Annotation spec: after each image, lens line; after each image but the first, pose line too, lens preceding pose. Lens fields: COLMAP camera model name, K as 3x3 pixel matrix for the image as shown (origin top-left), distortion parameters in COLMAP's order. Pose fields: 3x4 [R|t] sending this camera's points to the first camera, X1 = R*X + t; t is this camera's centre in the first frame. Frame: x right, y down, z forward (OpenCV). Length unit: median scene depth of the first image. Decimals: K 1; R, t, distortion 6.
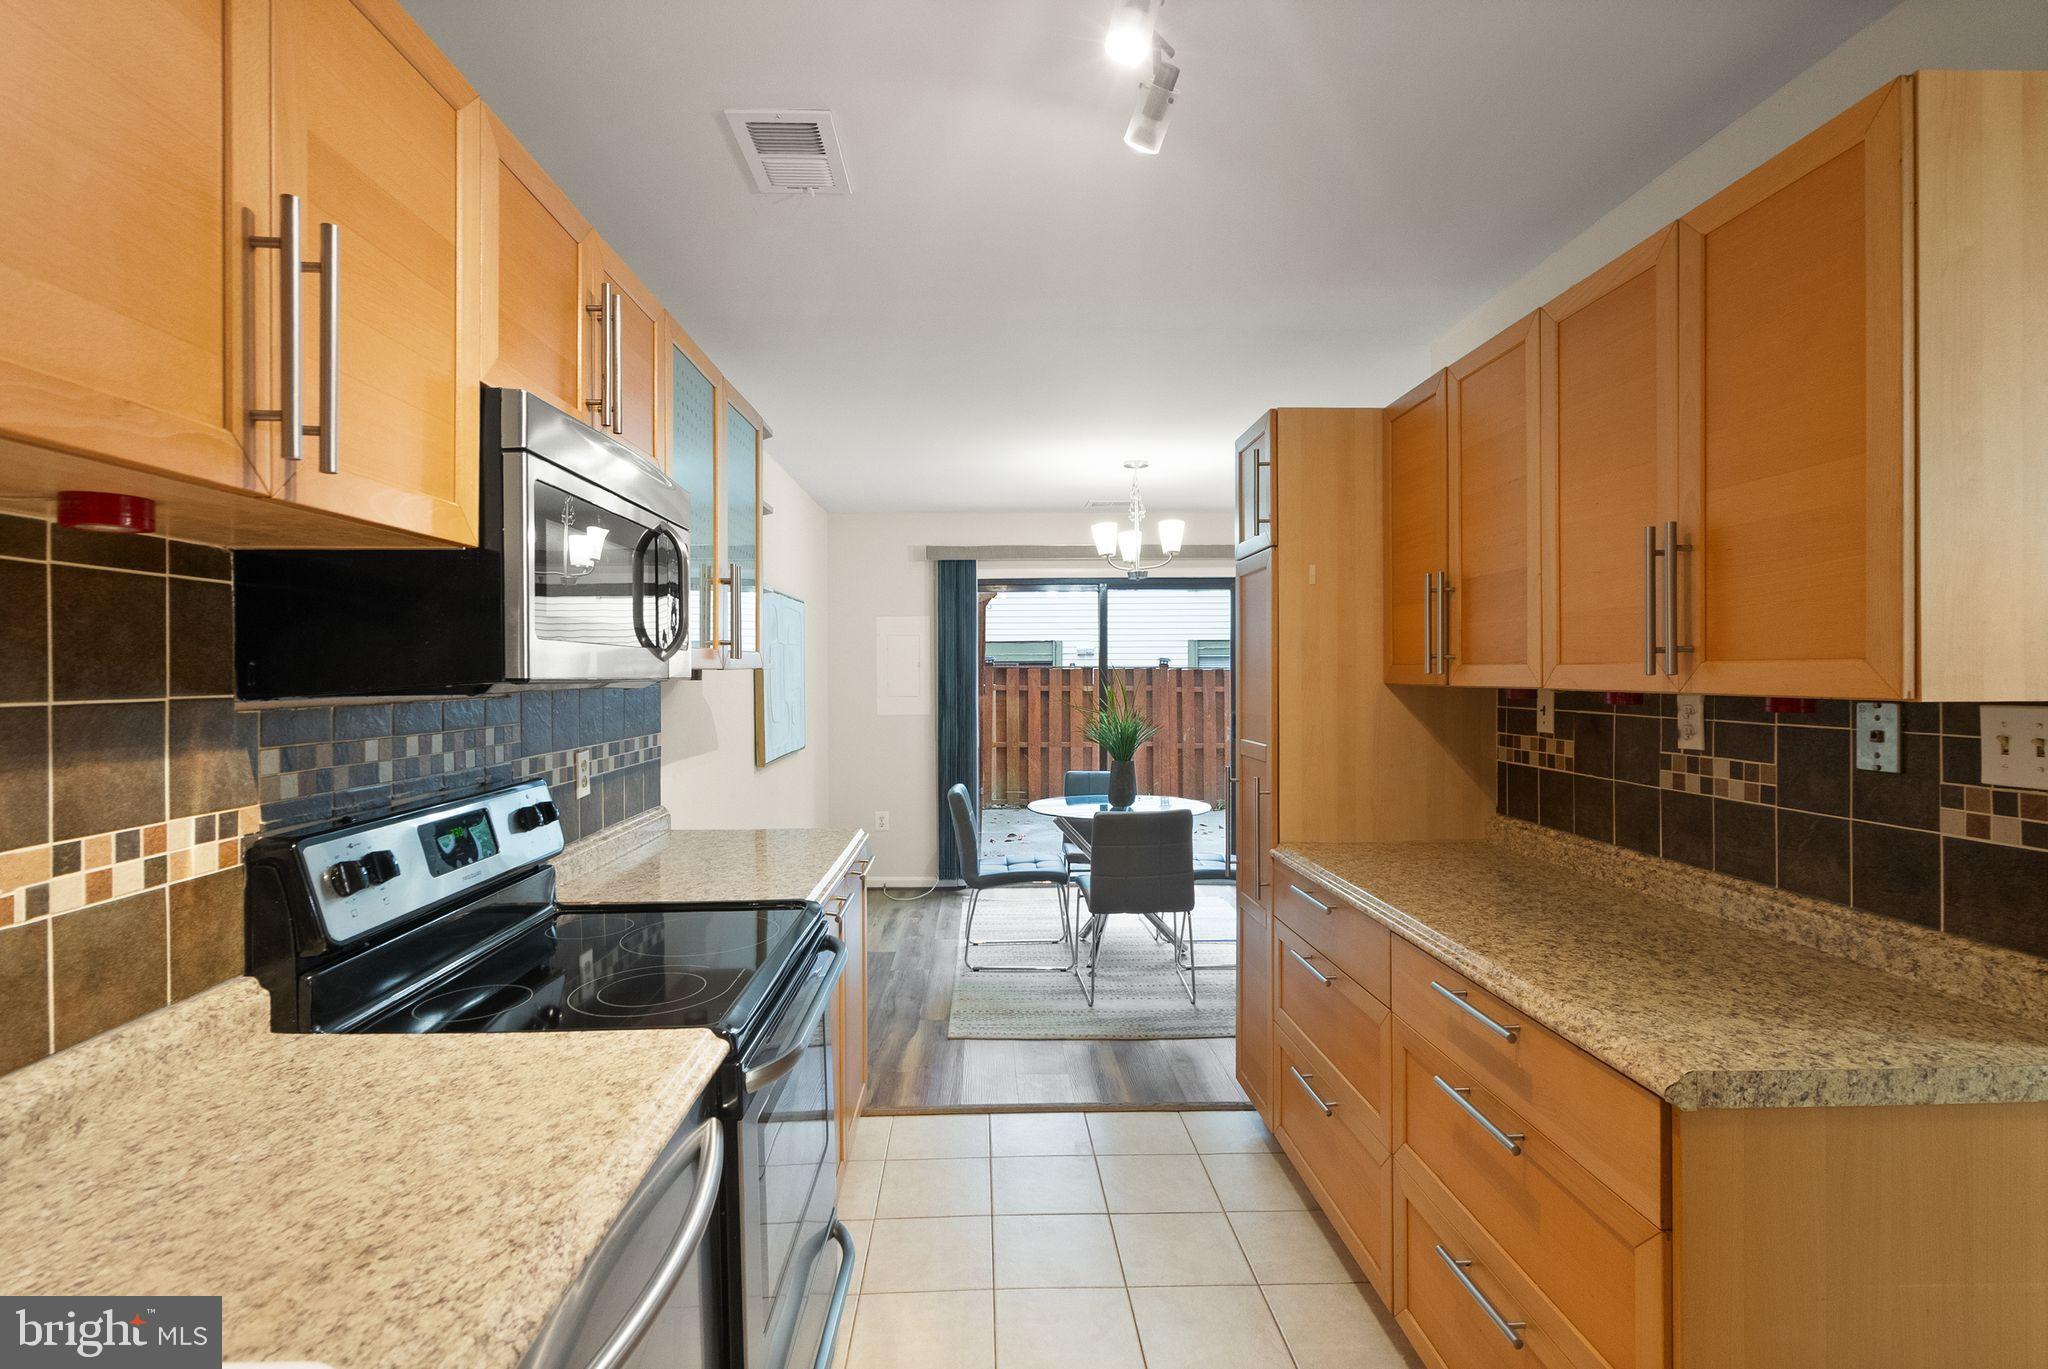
lens RADIAL K [[974.1, 0, 1003.8], [0, 974.1, 674.2], [0, 0, 1]] dist [-0.000634, 0.001073]
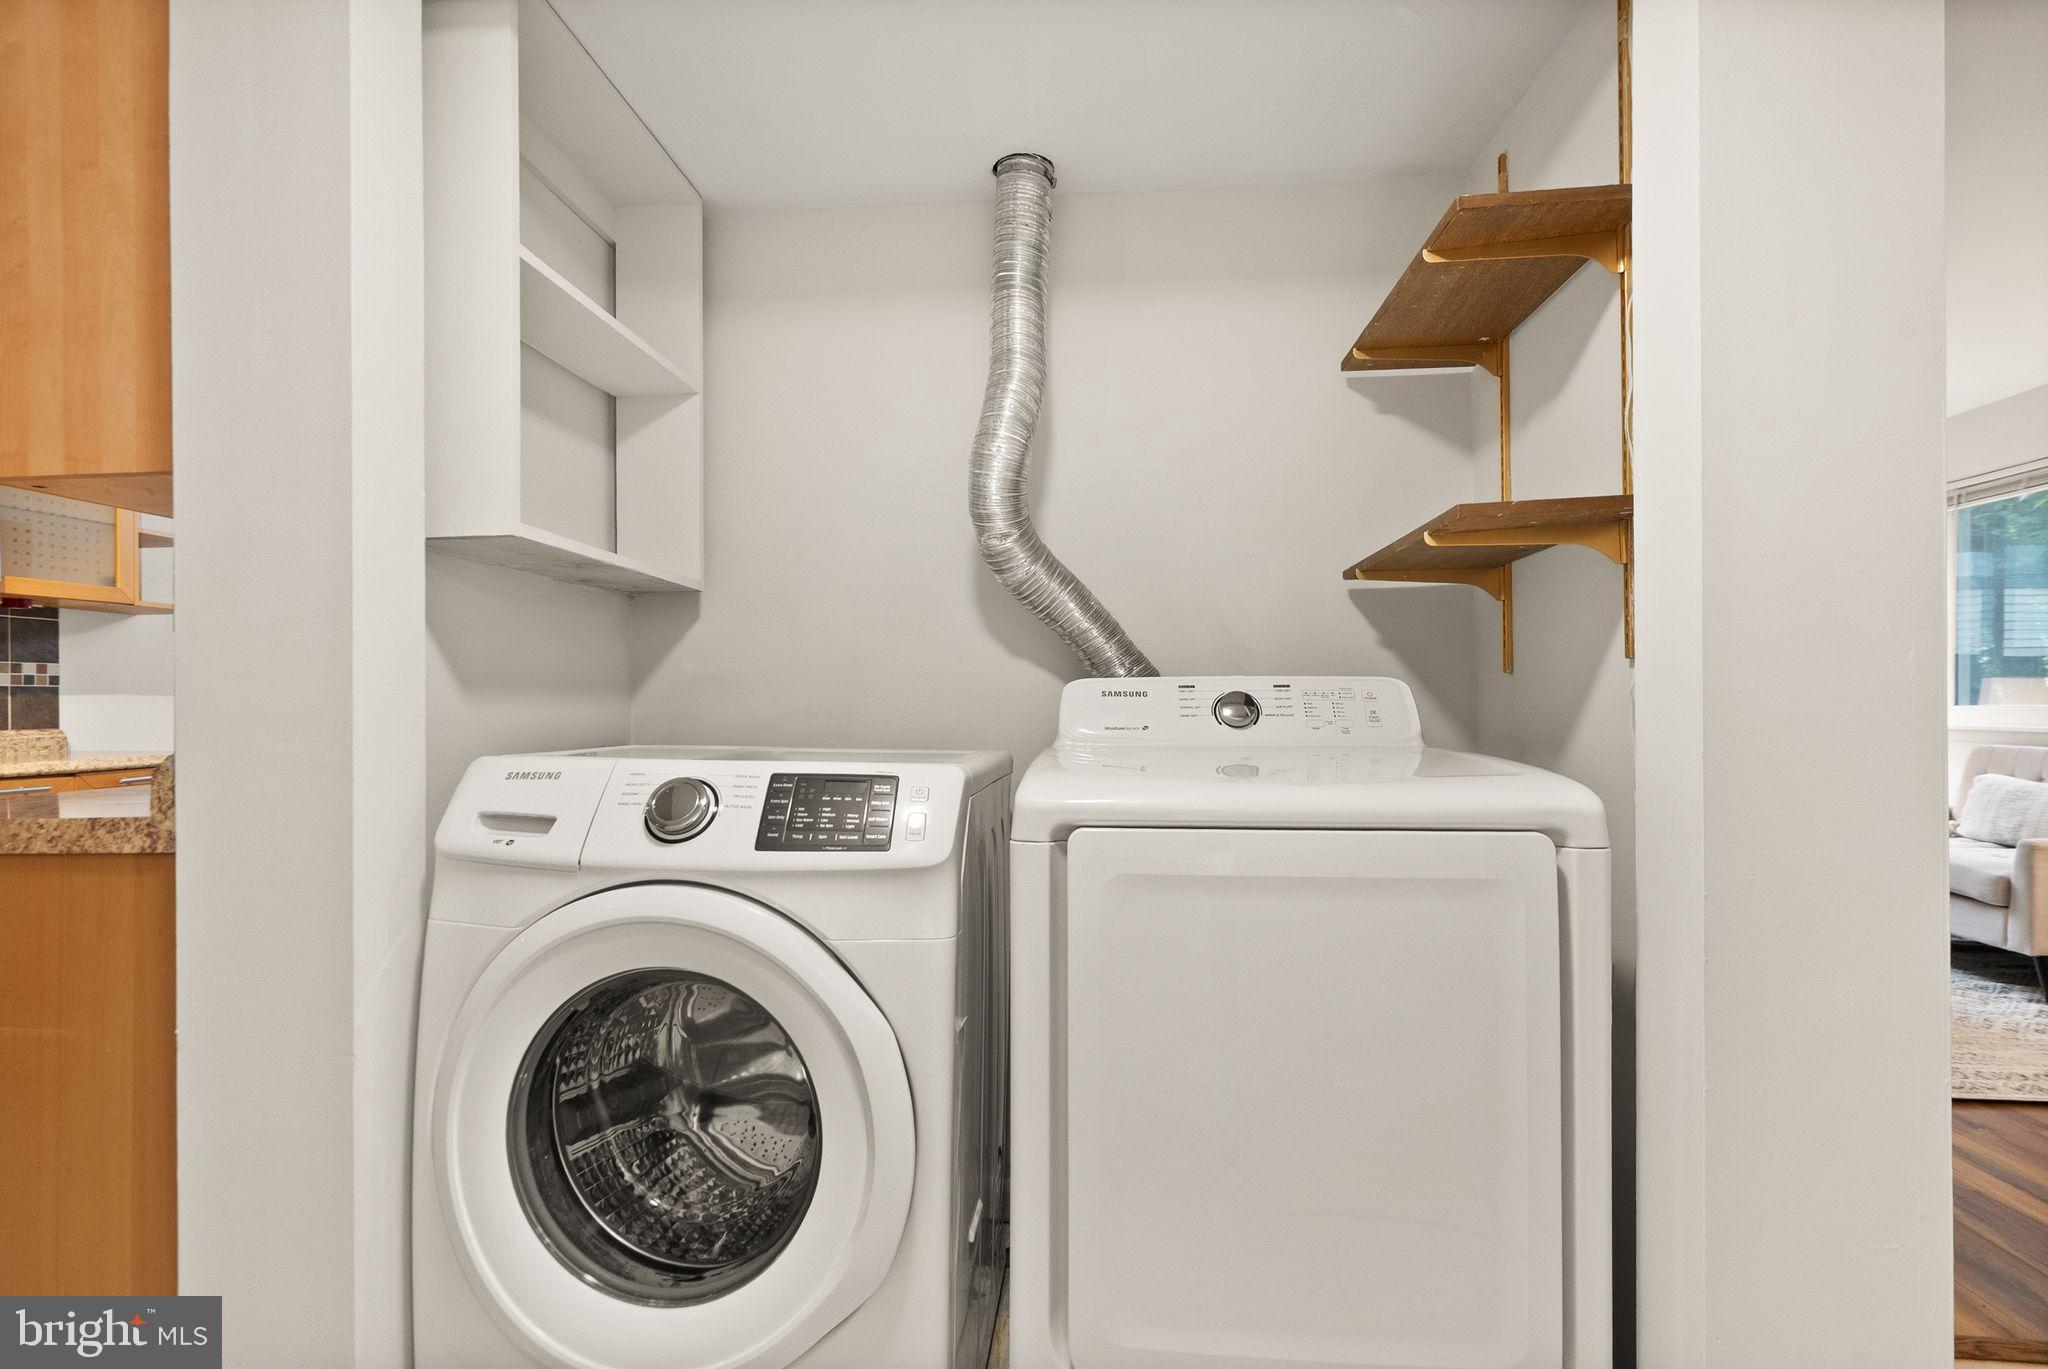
lens RADIAL K [[956.4, 0, 1007.4], [0, 956.4, 708.0], [0, 0, 1]] dist [-0.001634, 0.000258]
pose [[0.992387, -0.000435, -0.123156, 1.640342], [0.000688, 0.999998, 0.002014, 0.209390], [0.123155, -0.002084, 0.992385, 0.089032]]
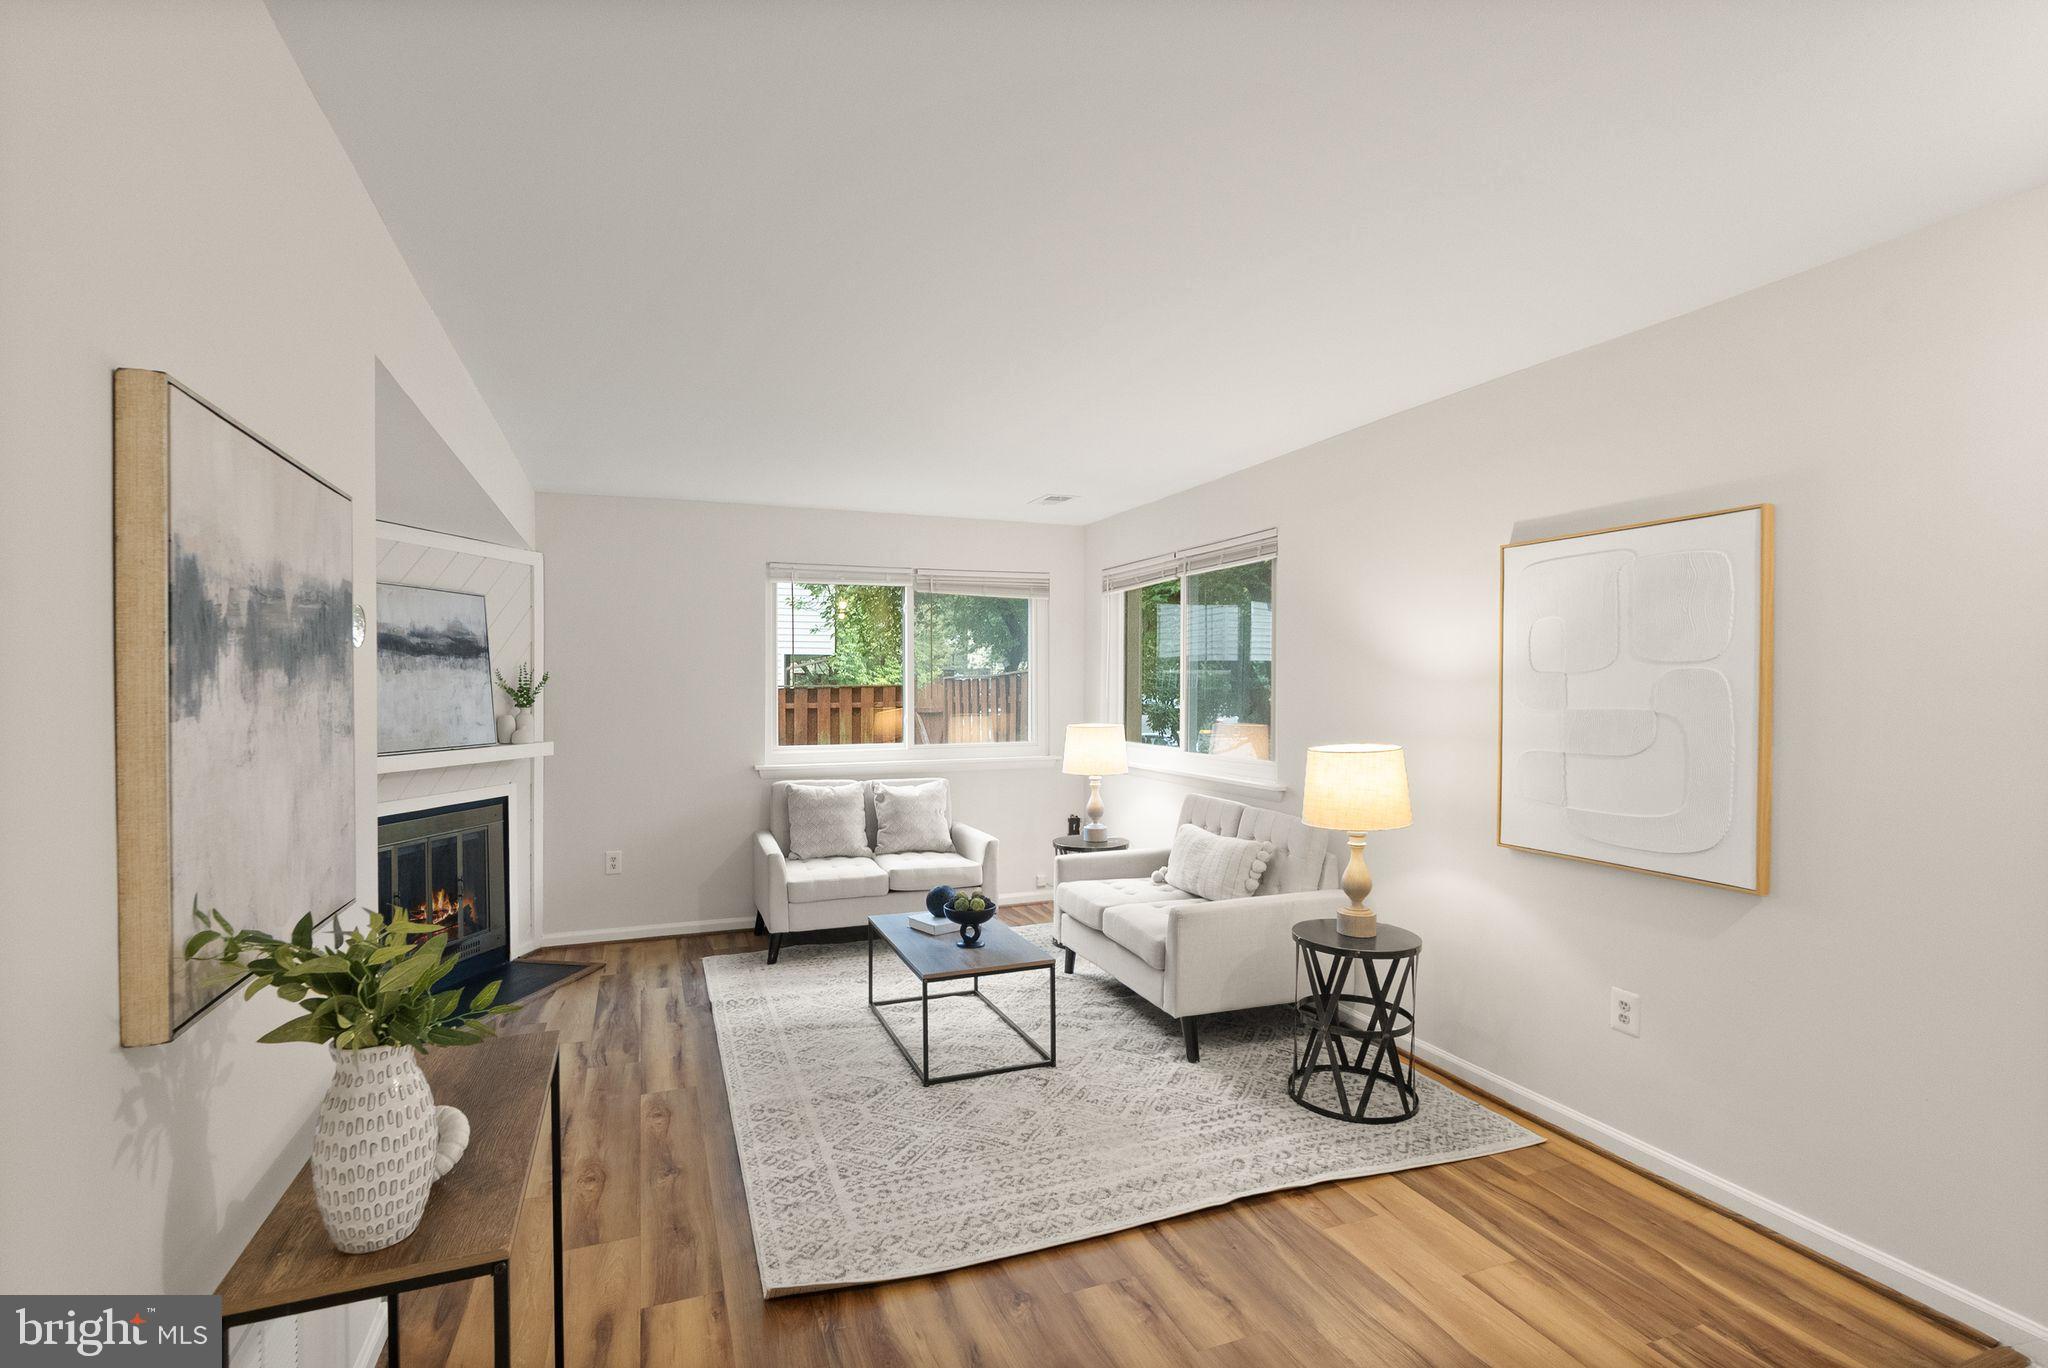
lens RADIAL K [[955.4, 0, 1013.7], [0, 955.4, 689.4], [0, 0, 1]] dist [-0.003098, 0.004463]
pose [[0.940726, 0.000712, 0.339166, 2.527142], [-0.001727, 0.999995, 0.002690, -0.016155], [-0.339162, -0.003116, 0.940723, 0.496974]]
